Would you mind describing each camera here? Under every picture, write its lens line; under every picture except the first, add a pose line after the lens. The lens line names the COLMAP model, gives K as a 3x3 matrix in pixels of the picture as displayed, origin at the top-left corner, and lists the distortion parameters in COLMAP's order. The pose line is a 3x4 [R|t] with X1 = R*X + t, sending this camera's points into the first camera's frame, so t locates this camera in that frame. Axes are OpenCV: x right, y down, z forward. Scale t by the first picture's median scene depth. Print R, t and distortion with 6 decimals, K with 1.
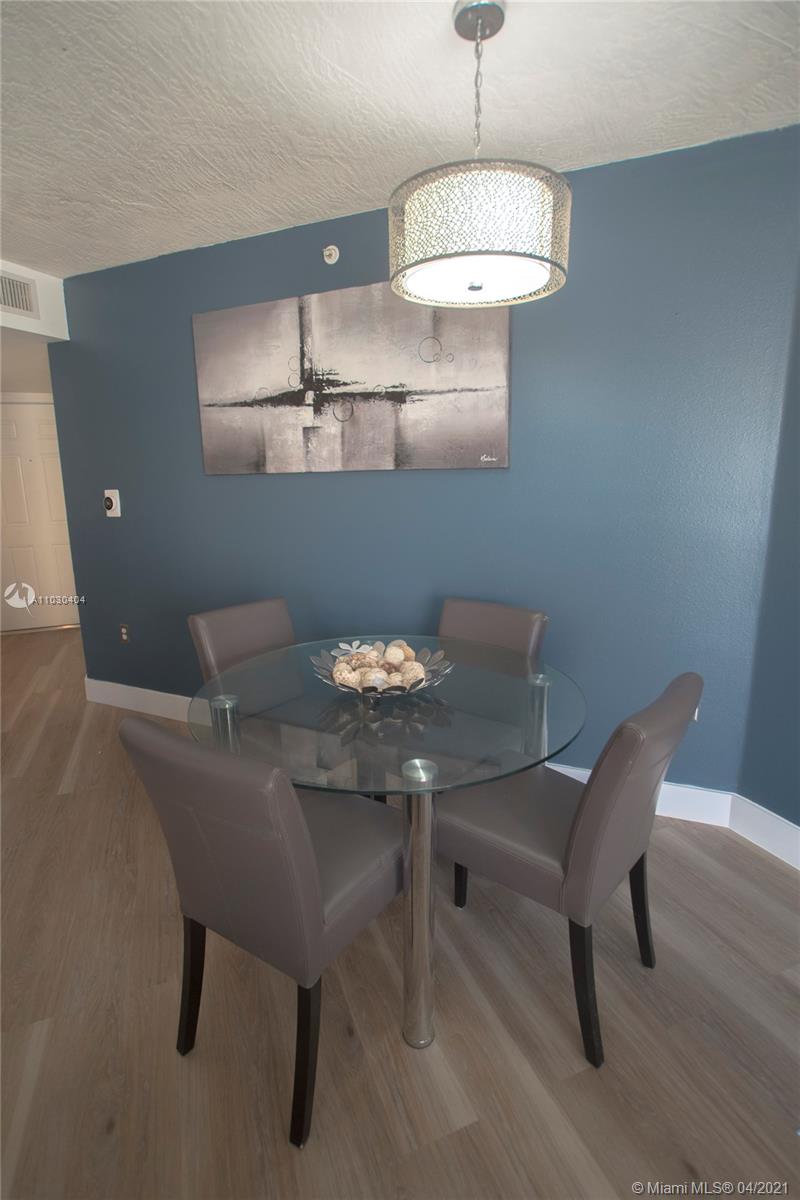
lens RADIAL K [[573.1, 0, 400.0], [0, 573.1, 600.0], [0, 0, 1]] dist [-0.055901, 0.029855]
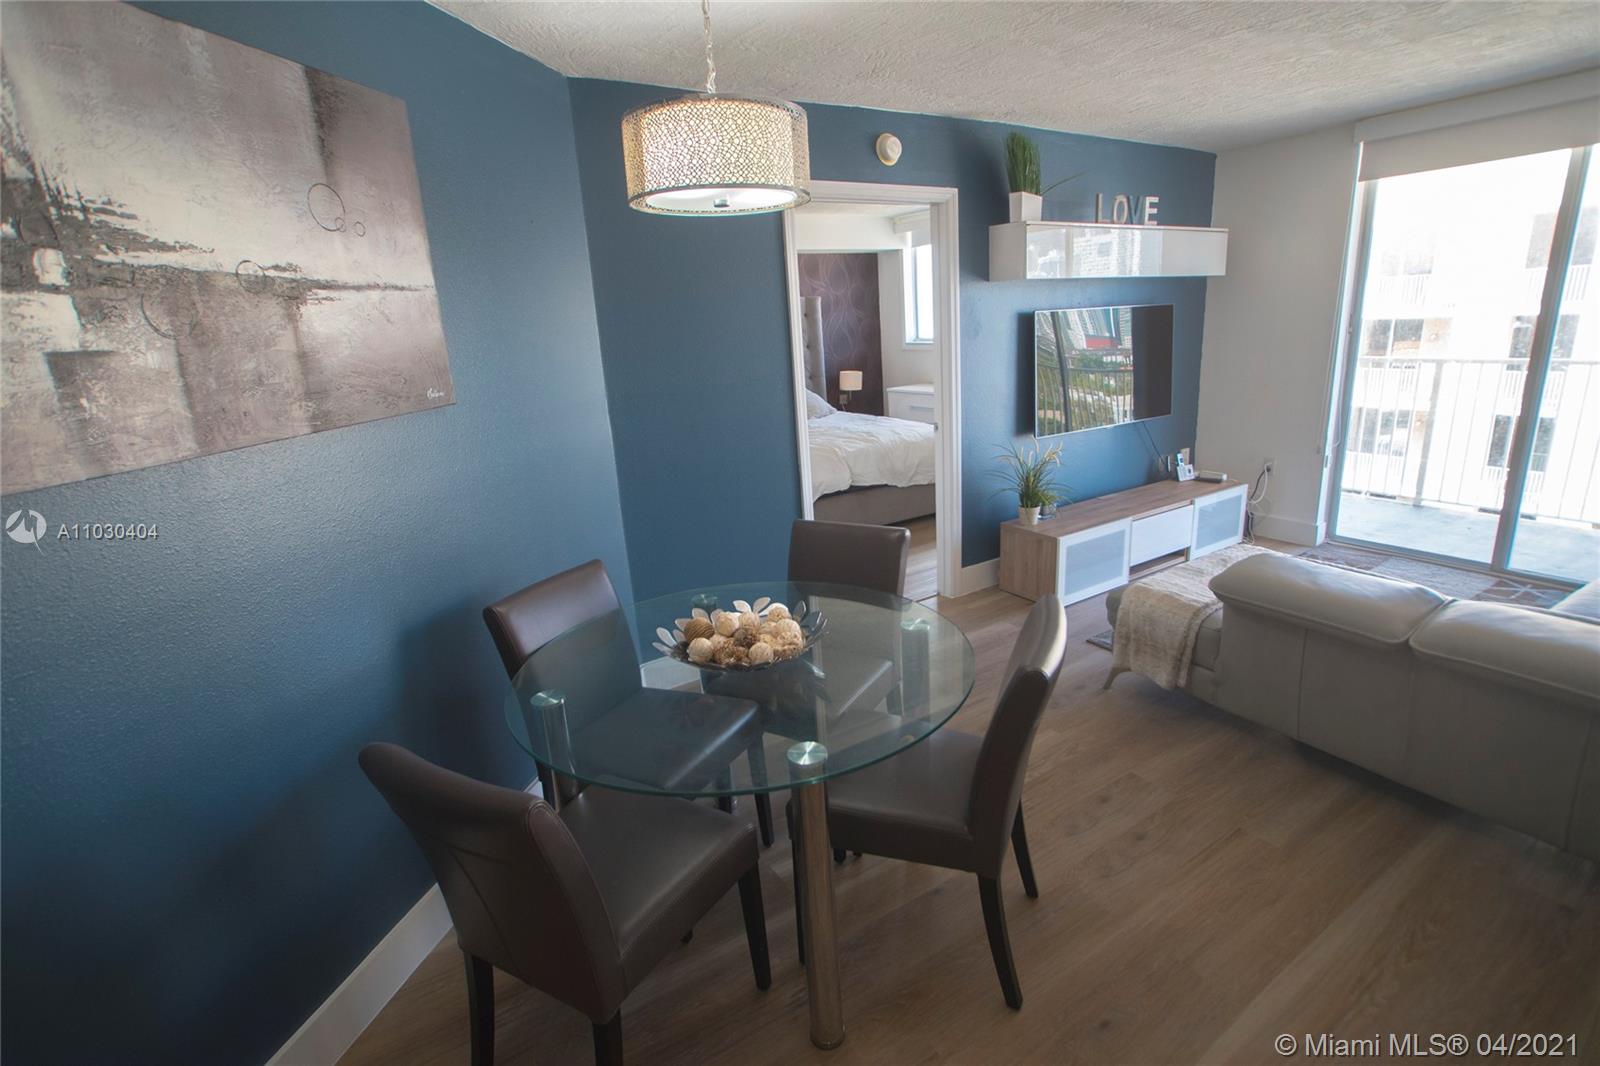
lens RADIAL K [[764.1, 0, 800.0], [0, 764.1, 533.0], [0, 0, 1]] dist [-0.055901, 0.029855]
pose [[-0.165317, -0.253598, 0.953078, -0.722904], [0.264753, 0.919493, 0.290584, -0.222086], [-0.950040, 0.300369, -0.084867, 0.664185]]
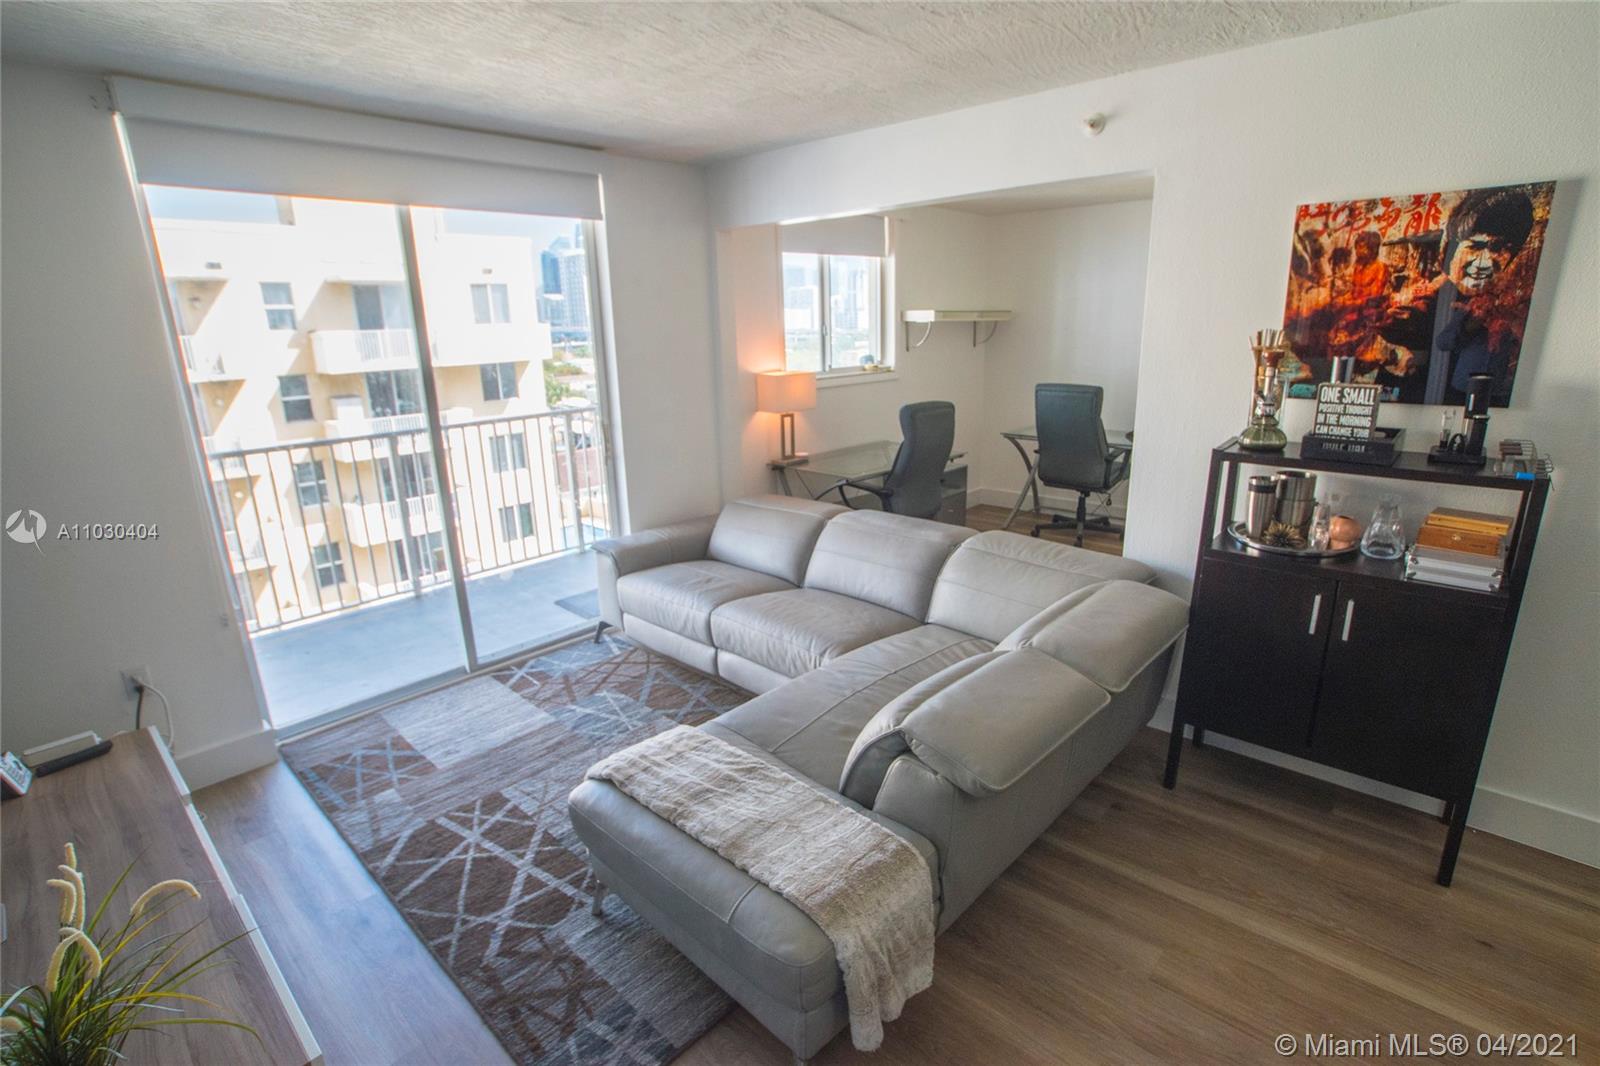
lens RADIAL K [[764.1, 0, 800.0], [0, 764.1, 533.0], [0, 0, 1]] dist [-0.055901, 0.029855]
pose [[-0.899622, 0.145154, -0.411839, 0.506755], [-0.061095, 0.892019, 0.447851, -0.214675], [0.432375, 0.428058, -0.793611, 0.451308]]
